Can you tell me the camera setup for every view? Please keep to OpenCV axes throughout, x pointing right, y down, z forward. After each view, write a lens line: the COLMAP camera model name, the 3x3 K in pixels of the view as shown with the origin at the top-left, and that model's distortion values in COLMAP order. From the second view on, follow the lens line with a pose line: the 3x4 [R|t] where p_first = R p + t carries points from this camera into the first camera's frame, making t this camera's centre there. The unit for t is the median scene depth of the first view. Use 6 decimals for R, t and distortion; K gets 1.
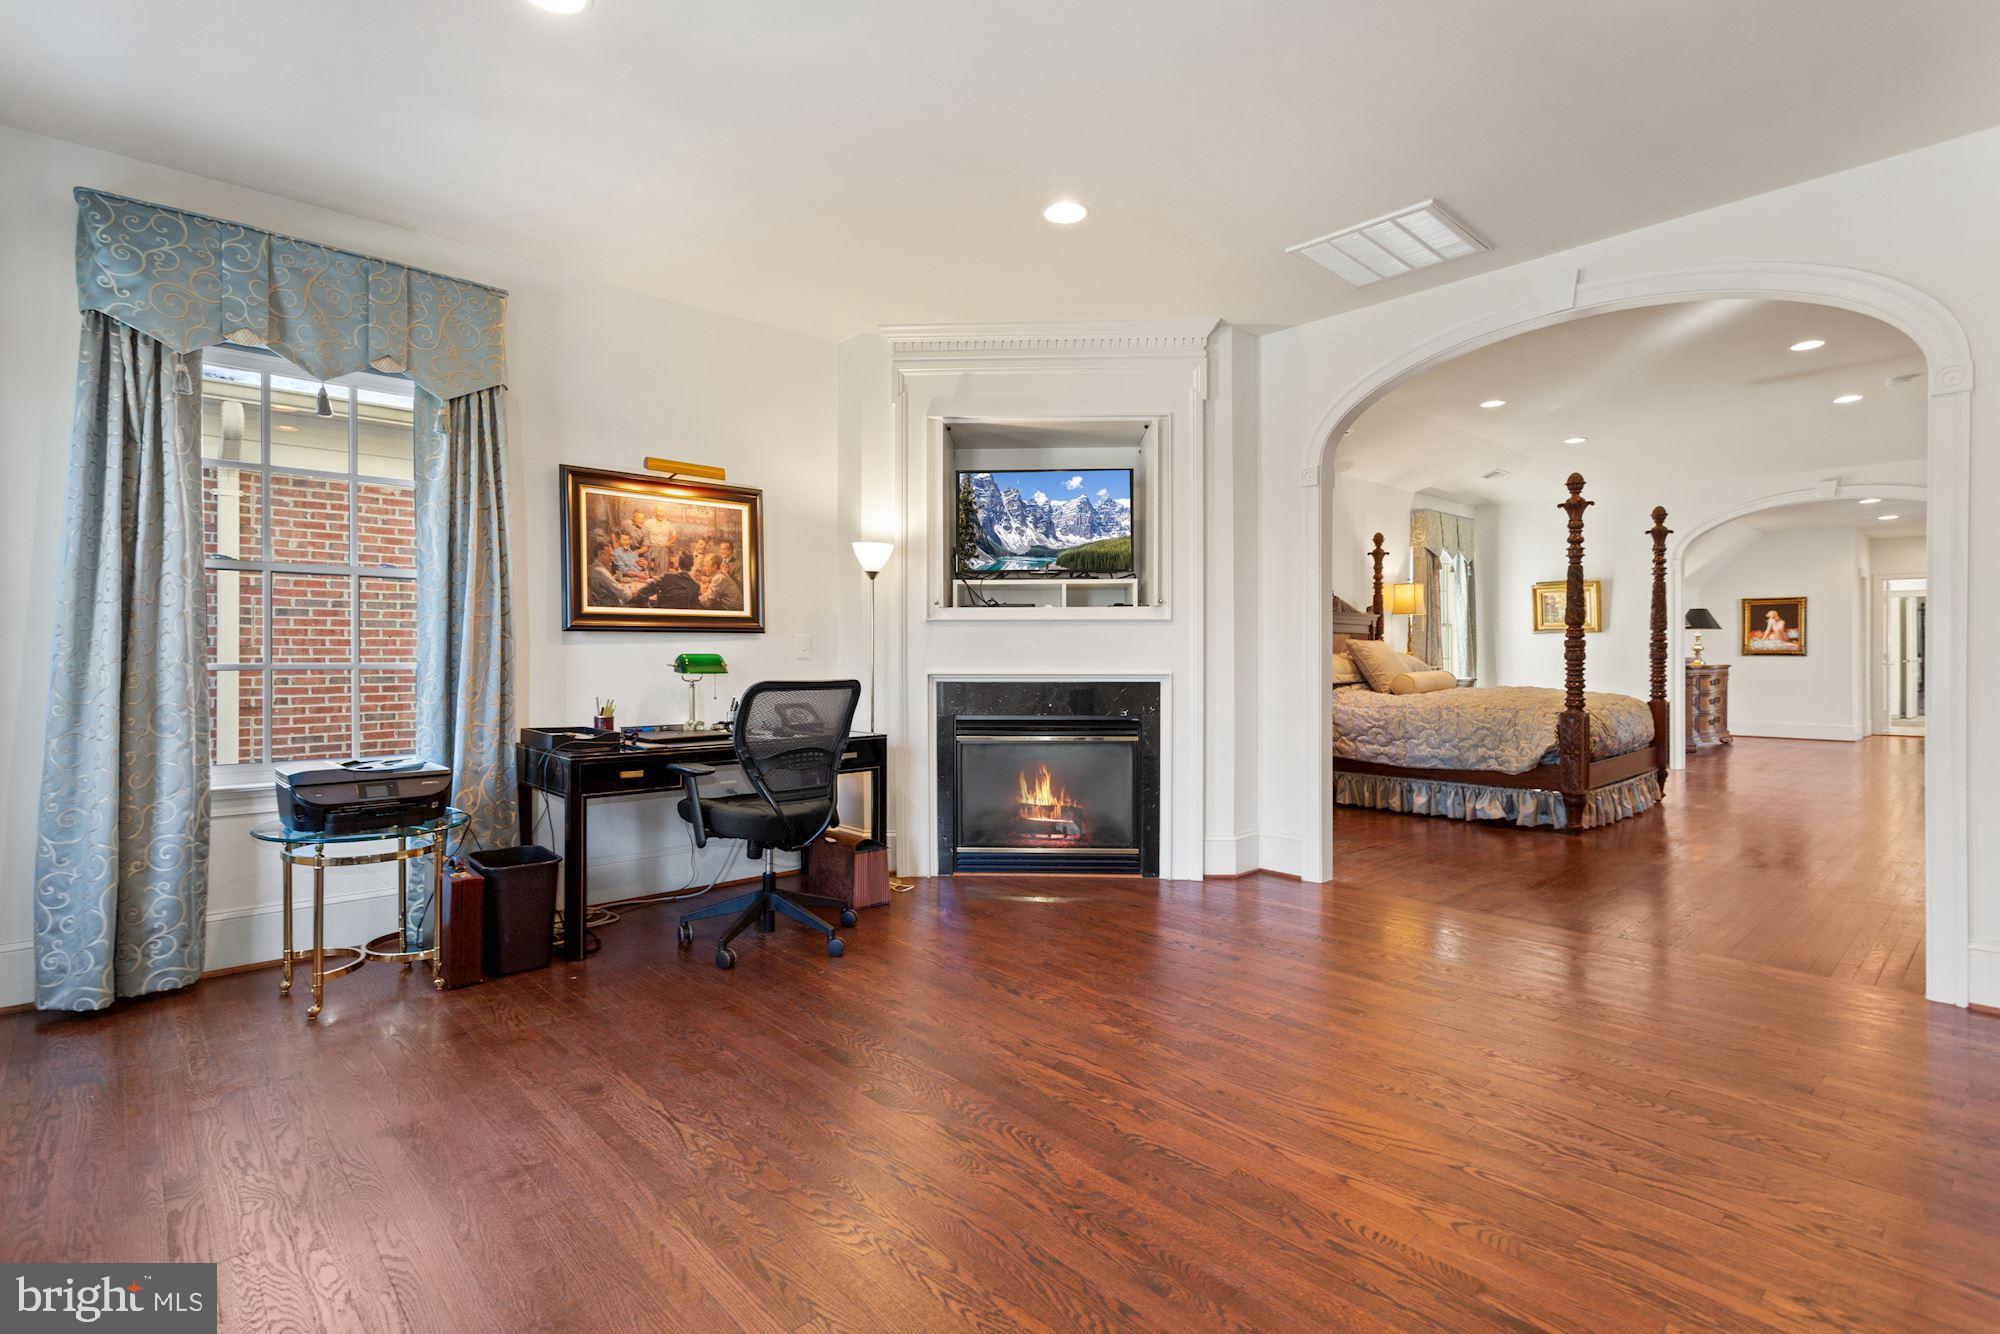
lens RADIAL K [[945.3, 0, 985.3], [0, 945.3, 647.2], [0, 0, 1]] dist [0.005138, 0.000961]
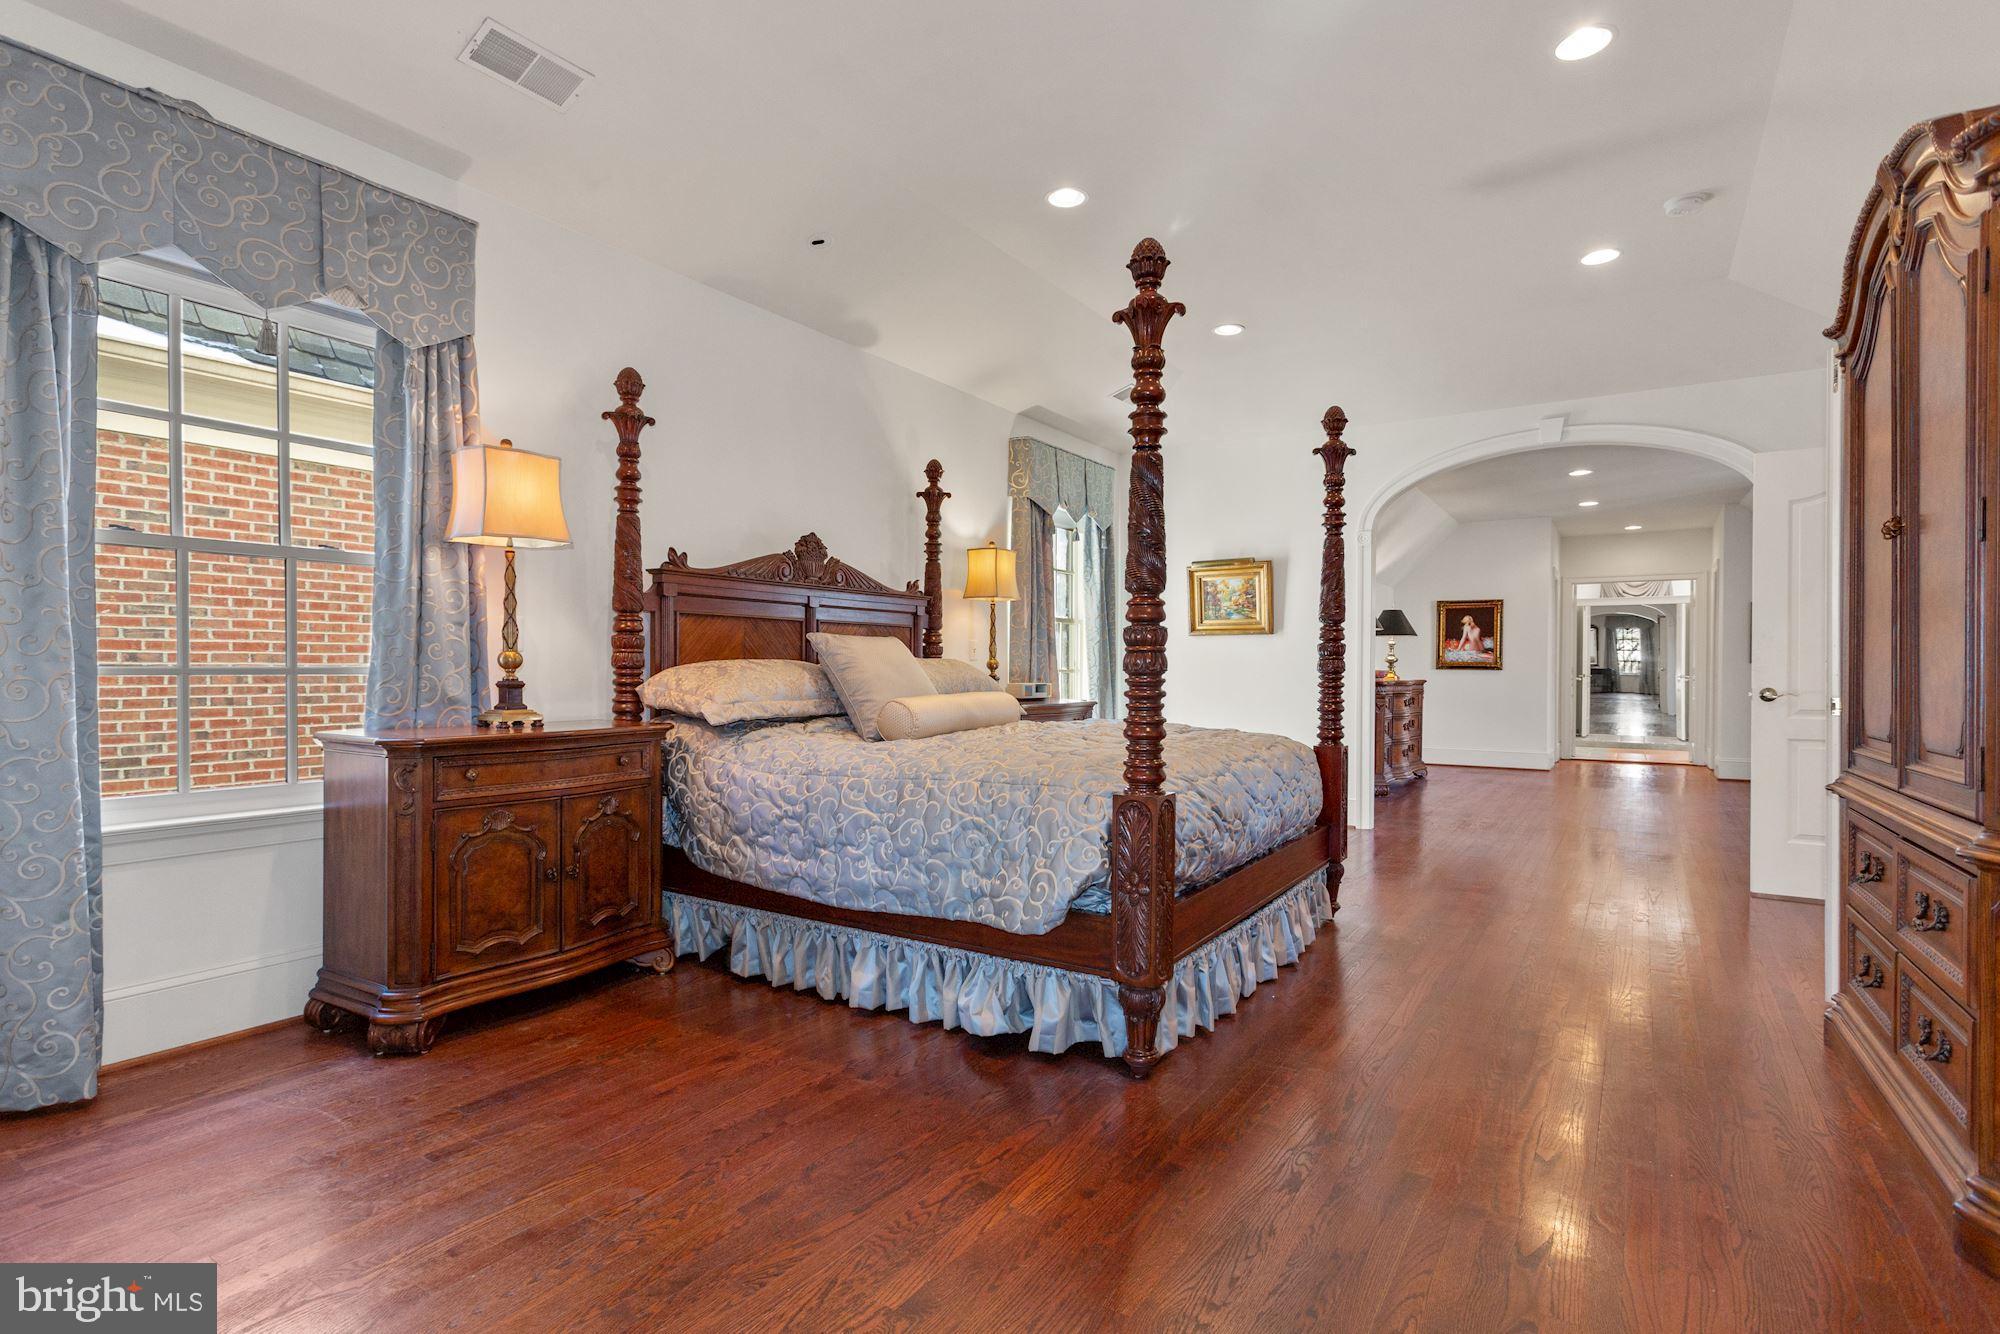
lens RADIAL K [[945.3, 0, 1004.0], [0, 945.3, 669.3], [0, 0, 1]] dist [0.005138, 0.000961]
pose [[0.967653, 0.004572, 0.252243, 0.413530], [-0.007284, 0.999925, 0.009817, 0.007183], [-0.252180, -0.011337, 0.967614, 0.547843]]
